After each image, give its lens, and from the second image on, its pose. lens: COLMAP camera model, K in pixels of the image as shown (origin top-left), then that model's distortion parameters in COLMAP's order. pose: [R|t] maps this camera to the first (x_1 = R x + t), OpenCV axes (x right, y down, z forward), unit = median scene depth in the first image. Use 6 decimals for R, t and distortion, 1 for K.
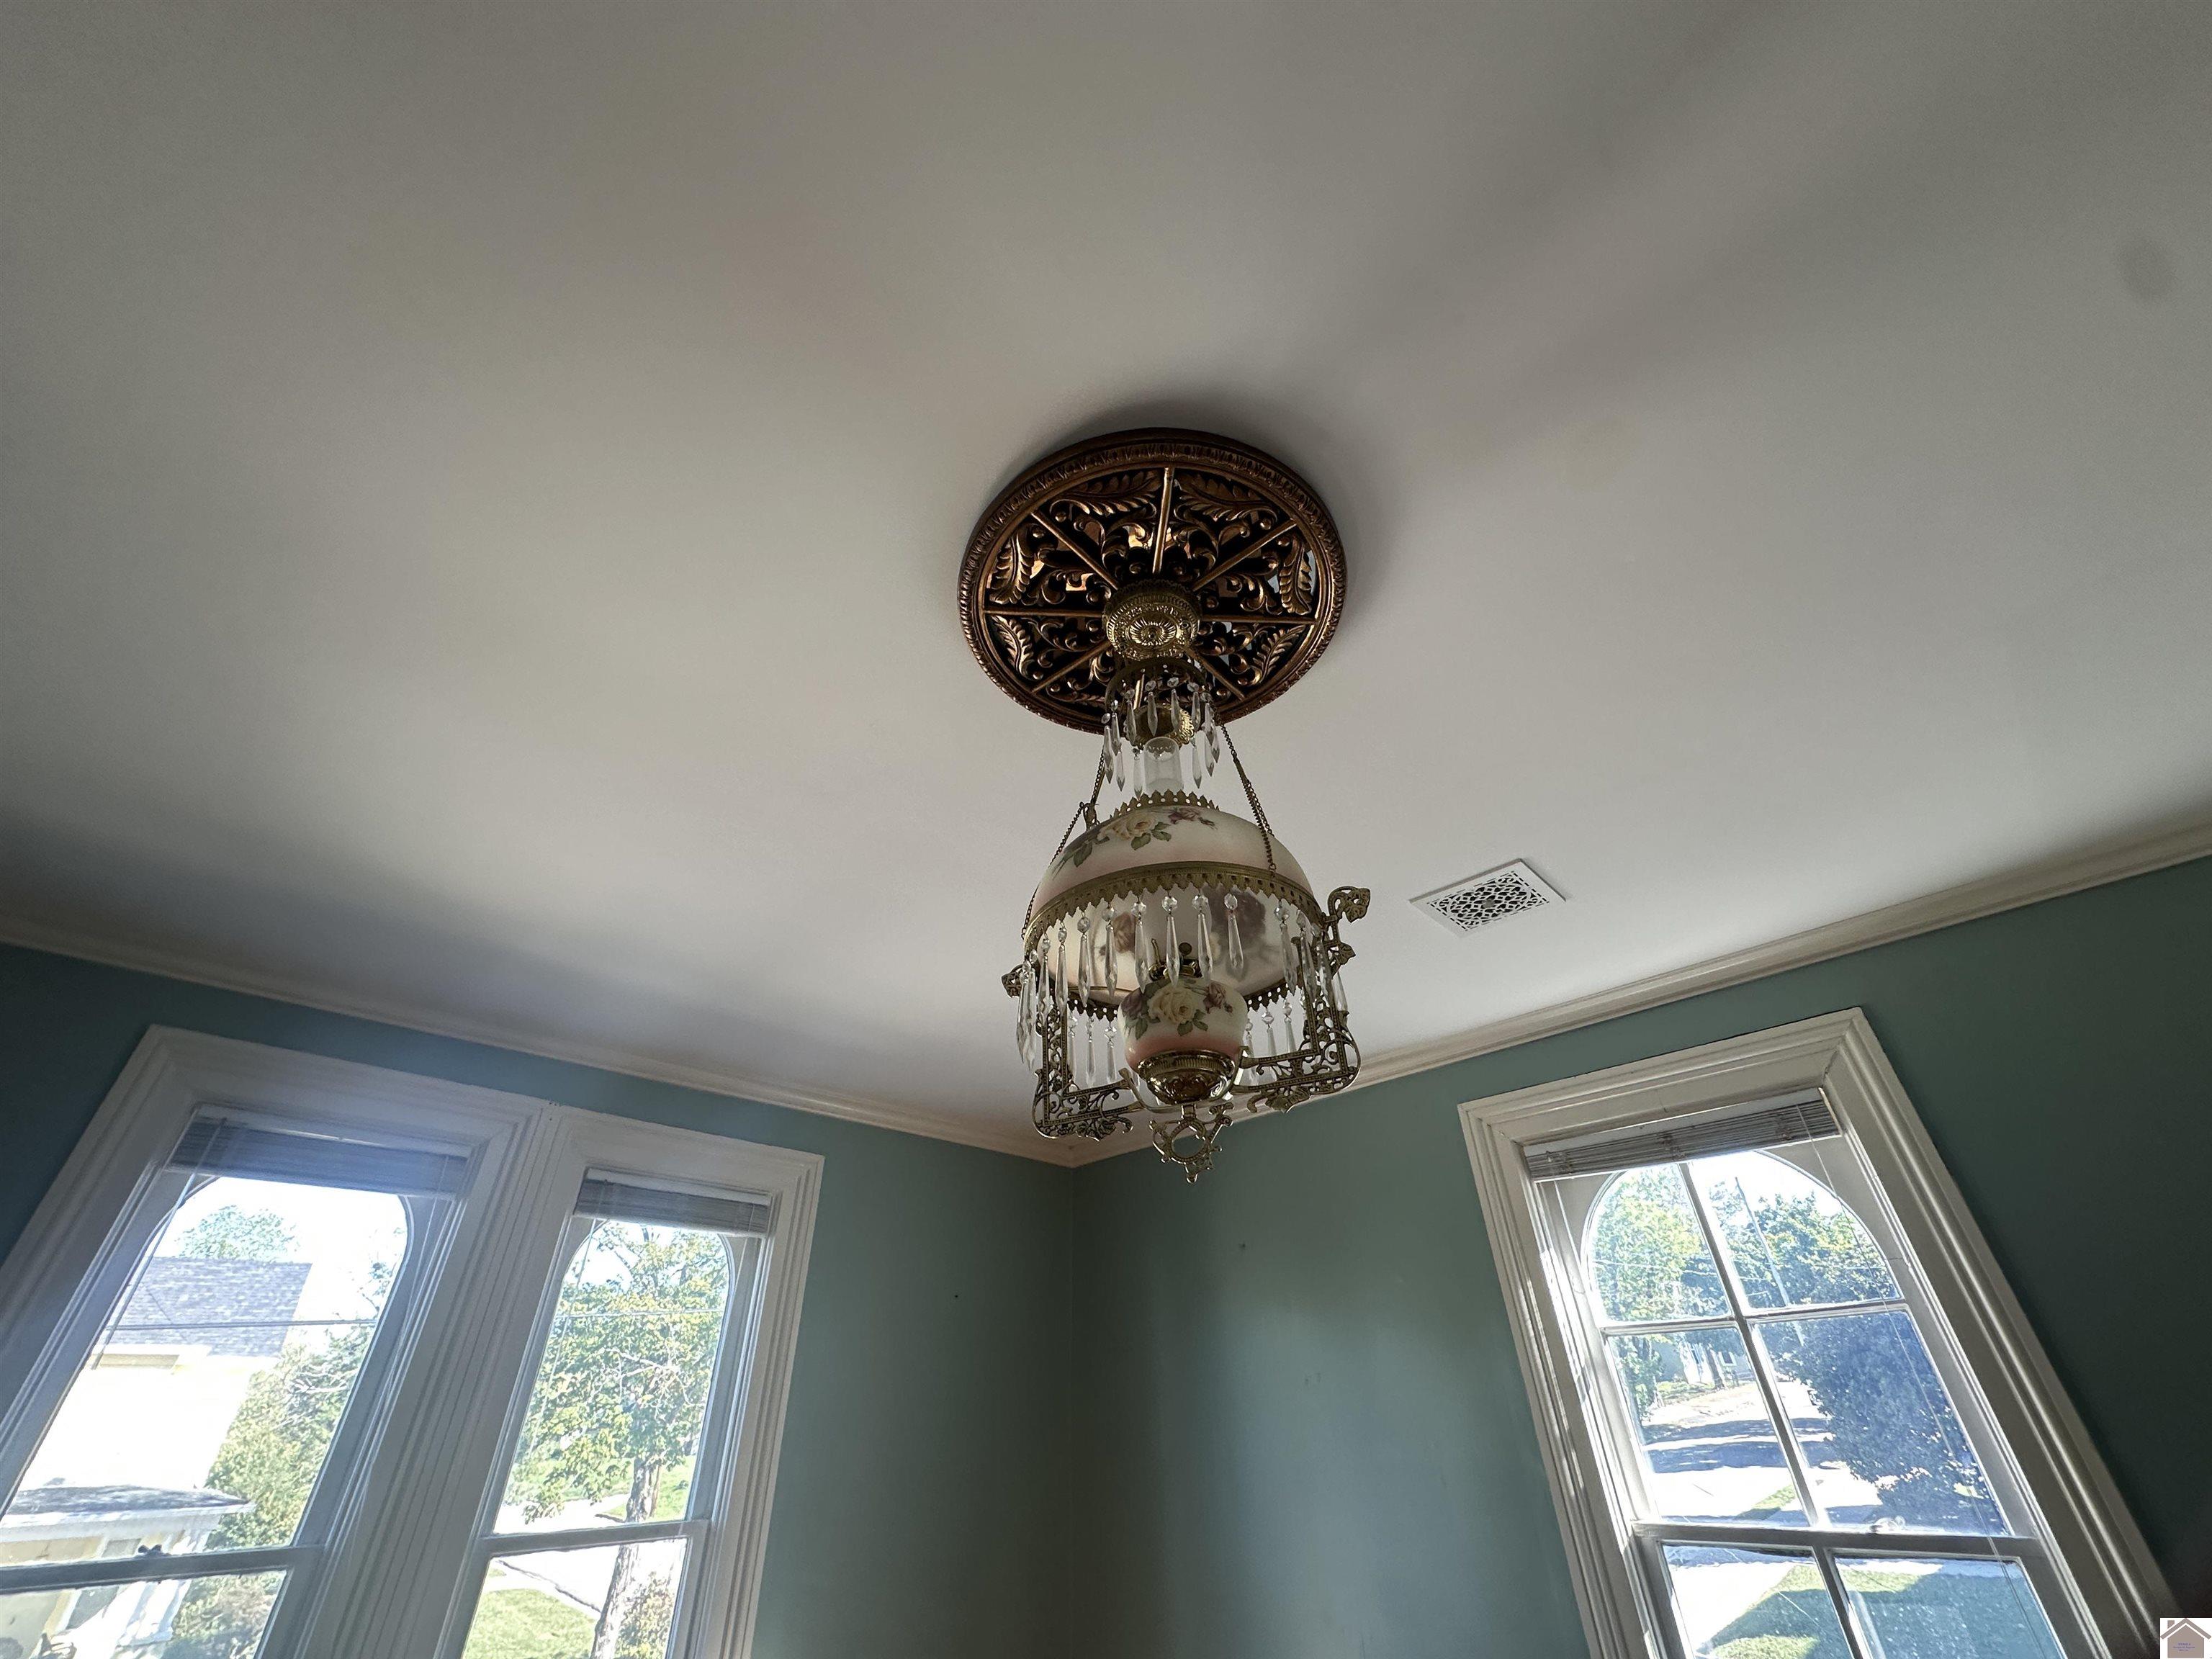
lens RADIAL K [[871.4, 0, 1100.7], [0, 871.4, 831.5], [0, 0, 1]] dist [-0.003797, 0.000276]
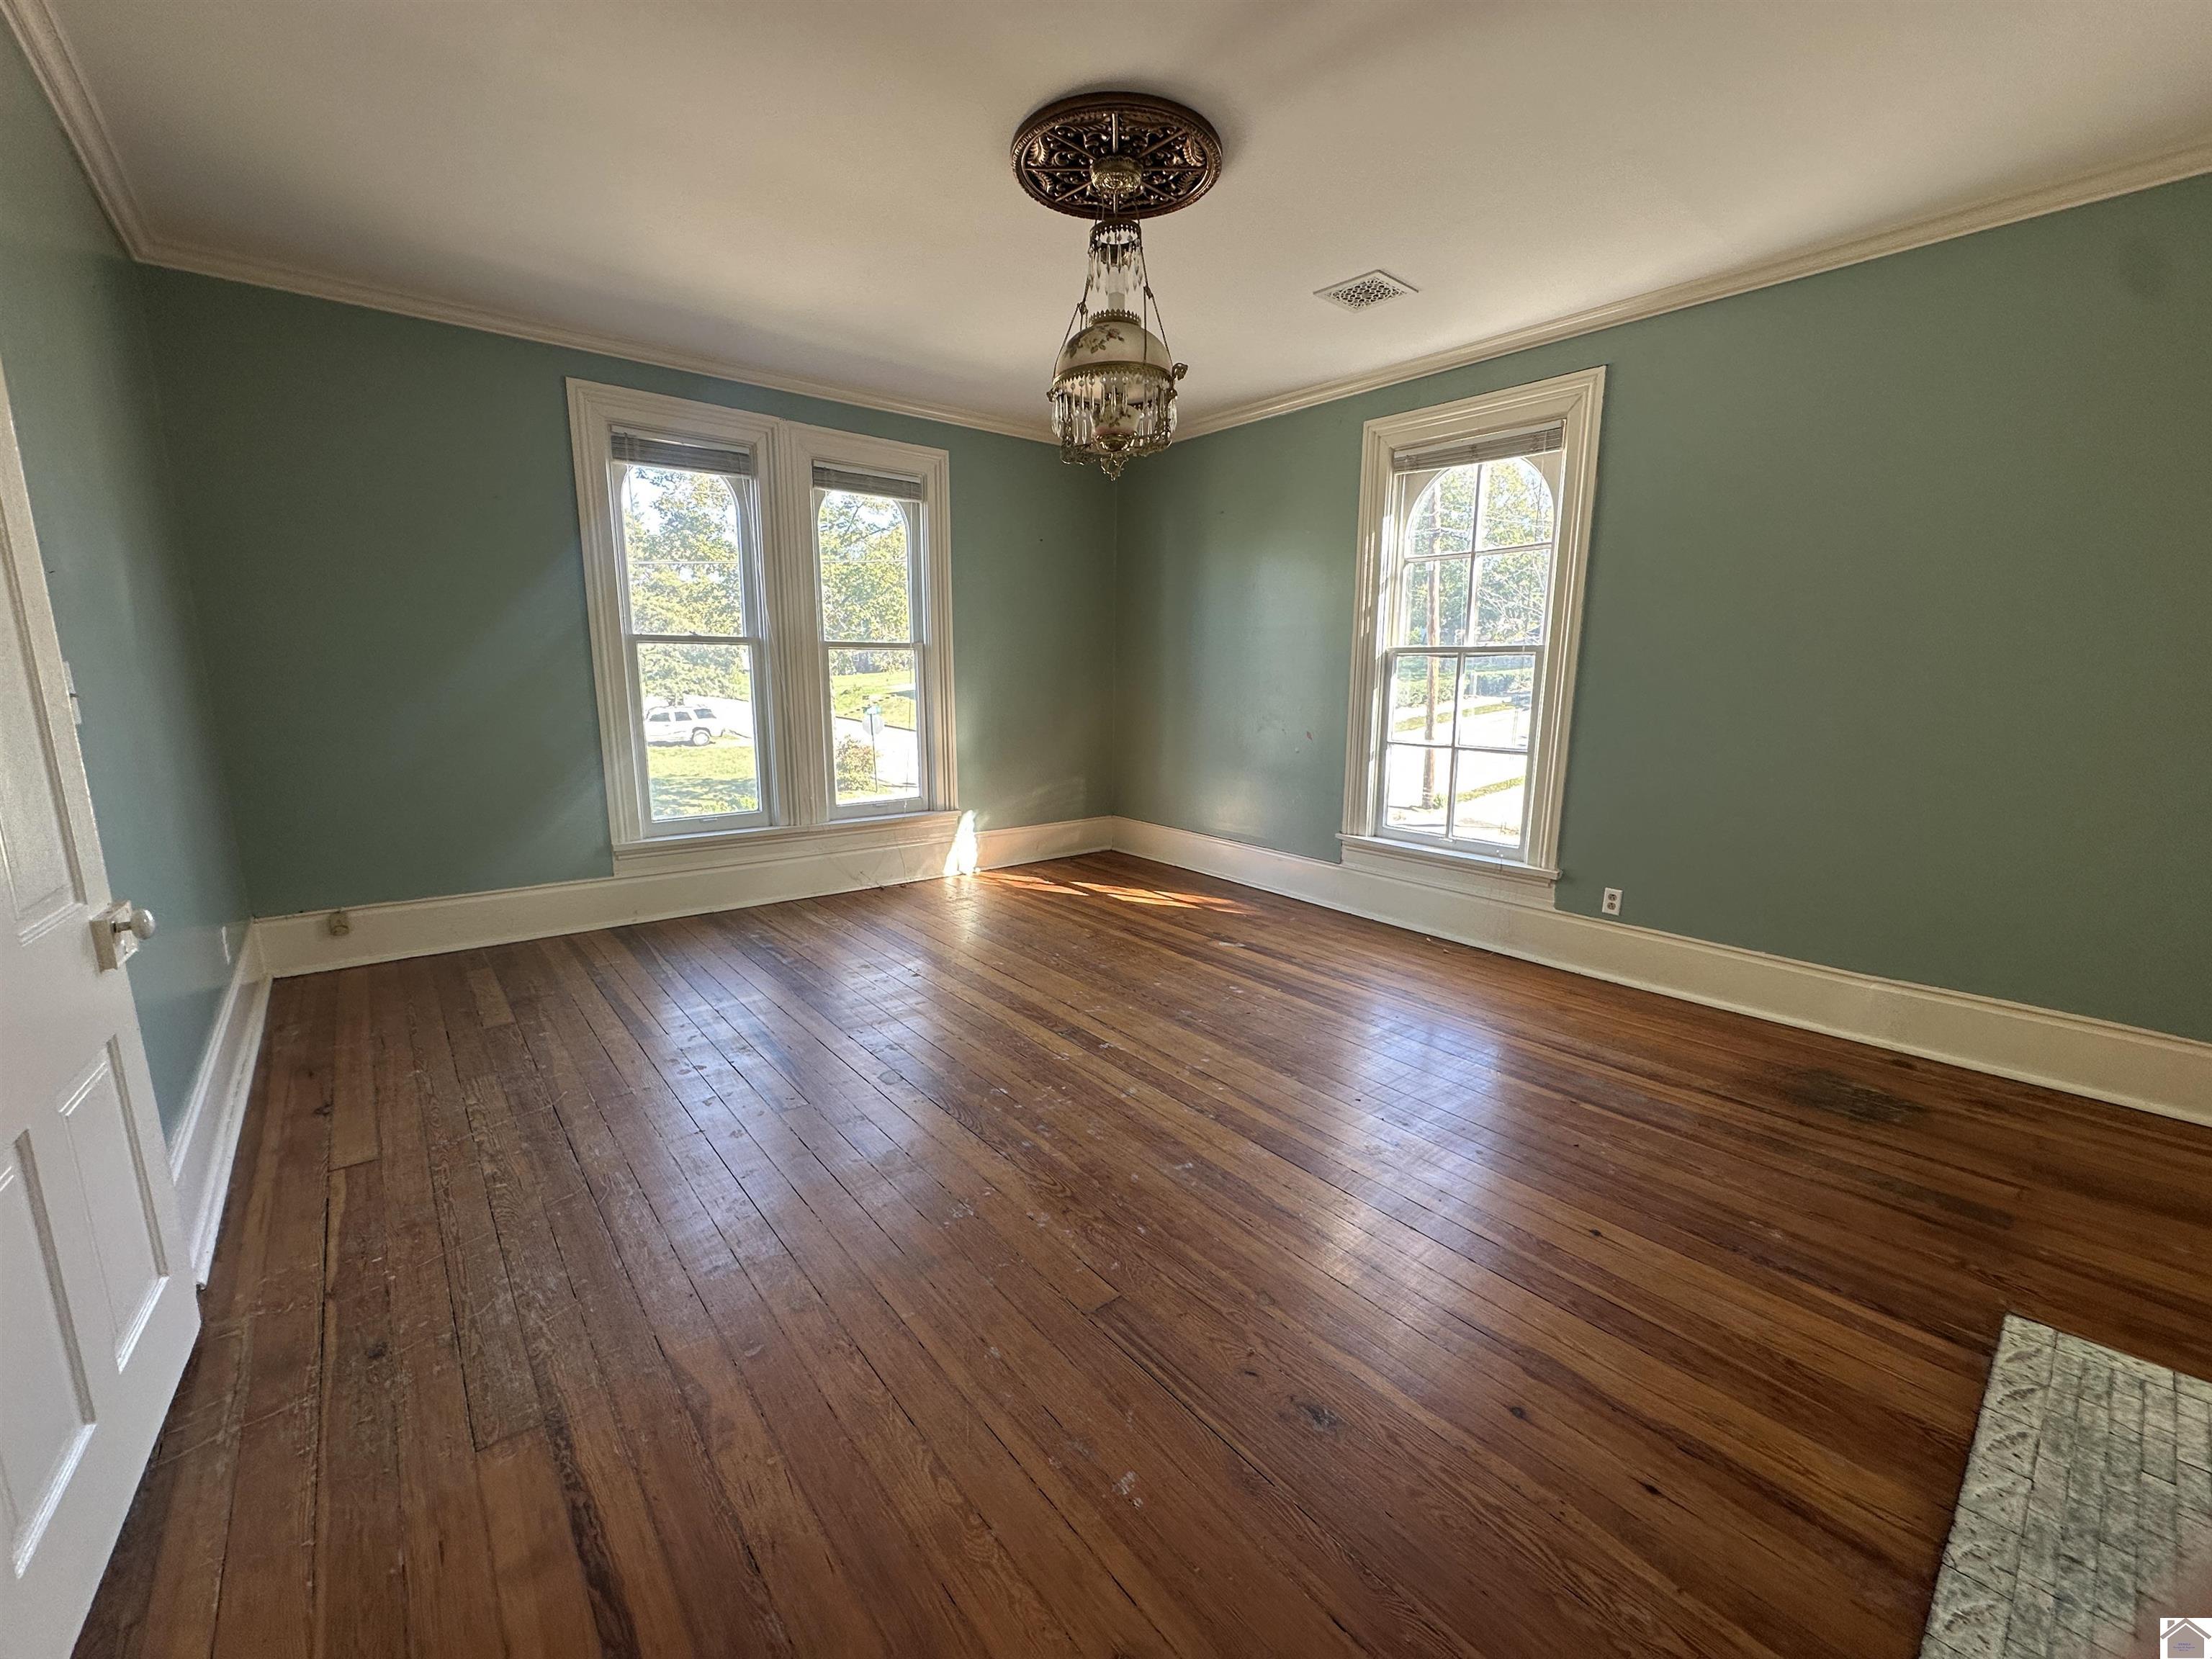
lens RADIAL K [[871.4, 0, 1100.7], [0, 871.4, 831.5], [0, 0, 1]] dist [-0.003797, 0.000276]
pose [[0.996148, 0.041928, -0.077018, 0.134014], [0.025076, 0.705411, 0.708355, -0.334459], [0.084029, -0.707558, 0.701642, -0.752830]]
